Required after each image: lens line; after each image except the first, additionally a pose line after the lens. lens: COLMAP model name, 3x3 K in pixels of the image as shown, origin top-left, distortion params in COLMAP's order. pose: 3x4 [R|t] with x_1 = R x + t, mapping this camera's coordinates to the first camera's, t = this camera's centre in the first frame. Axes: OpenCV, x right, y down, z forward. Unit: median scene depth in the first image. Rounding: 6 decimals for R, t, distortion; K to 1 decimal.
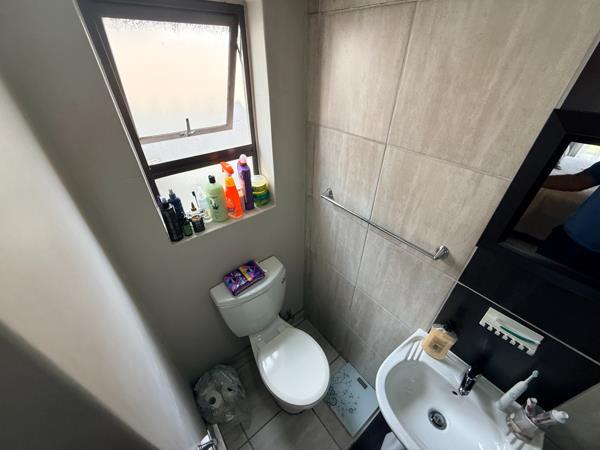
lens RADIAL K [[239.4, 0, 300.0], [0, 239.4, 225.0], [0, 0, 1]] dist [-0.001297, 0.000189]
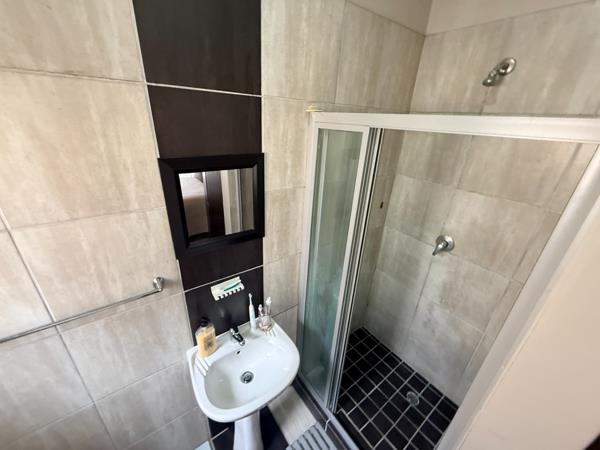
lens RADIAL K [[239.4, 0, 300.0], [0, 239.4, 225.0], [0, 0, 1]] dist [-0.001297, 0.000189]
pose [[0.040260, -0.409255, 0.911531, -0.288138], [0.541977, 0.775352, 0.324177, -0.101886], [-0.839428, 0.480978, 0.253022, 0.039882]]
